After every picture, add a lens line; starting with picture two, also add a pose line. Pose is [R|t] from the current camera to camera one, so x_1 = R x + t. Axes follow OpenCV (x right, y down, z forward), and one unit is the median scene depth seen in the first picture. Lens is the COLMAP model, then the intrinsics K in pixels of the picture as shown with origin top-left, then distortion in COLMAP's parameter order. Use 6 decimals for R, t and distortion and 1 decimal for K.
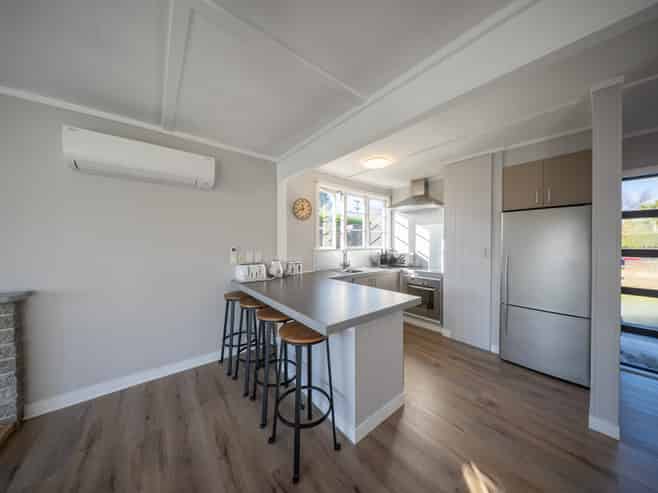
lens RADIAL K [[216.0, 0, 328.5], [0, 216.0, 245.2], [0, 0, 1]] dist [0.005129, -0.003053]
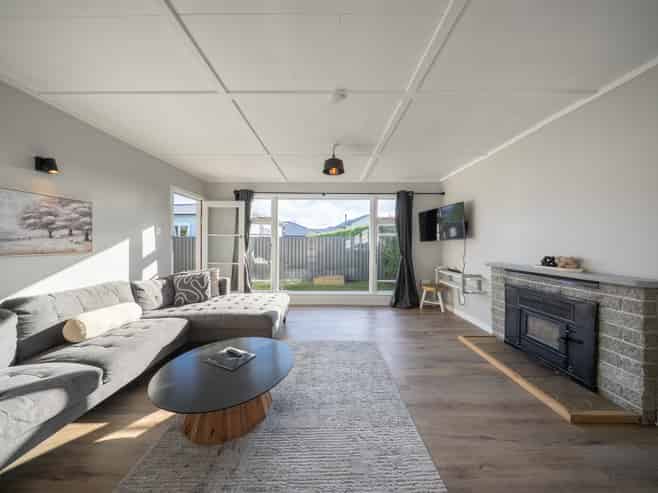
lens RADIAL K [[216.0, 0, 328.5], [0, 216.0, 245.2], [0, 0, 1]] dist [0.005129, -0.003053]
pose [[-0.629589, 0.002743, -0.776924, 0.065191], [-0.019843, 0.999611, 0.019609, 0.040754], [0.776675, 0.027762, -0.629289, 0.247753]]
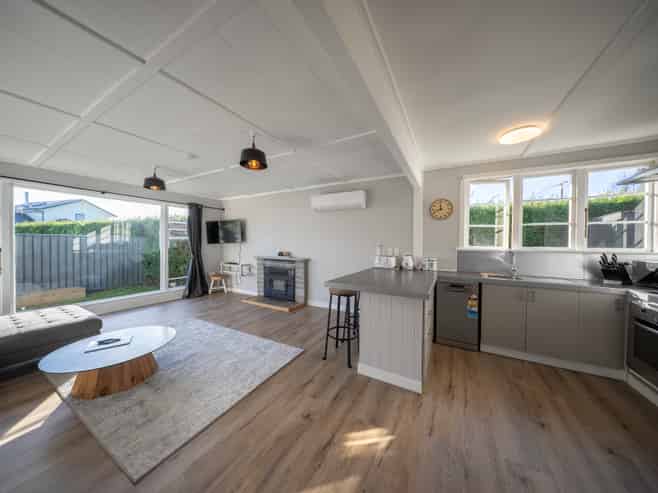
lens RADIAL K [[216.0, 0, 328.5], [0, 216.0, 245.2], [0, 0, 1]] dist [0.005129, -0.003053]
pose [[0.371031, 0.013278, -0.928526, 0.643305], [-0.022844, 0.999726, 0.005168, 0.013913], [0.928339, 0.019294, 0.371232, 0.106875]]
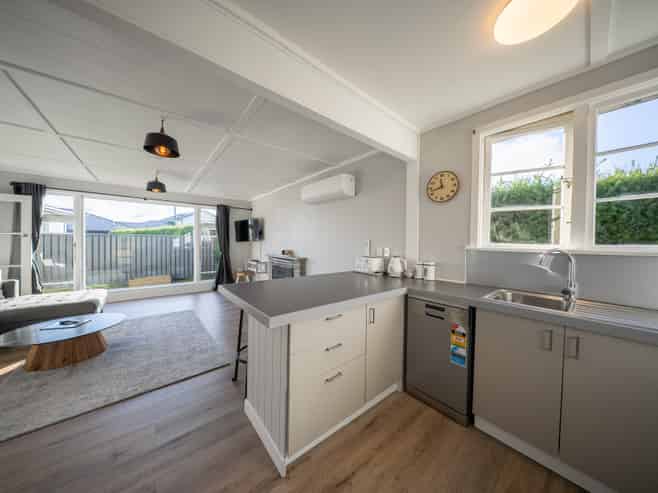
lens RADIAL K [[216.0, 0, 328.5], [0, 216.0, 245.2], [0, 0, 1]] dist [0.005129, -0.003053]
pose [[0.012769, 0.011219, -0.999856, 0.554593], [-0.028346, 0.999539, 0.010853, 0.019537], [0.999517, 0.028203, 0.013081, 0.625367]]
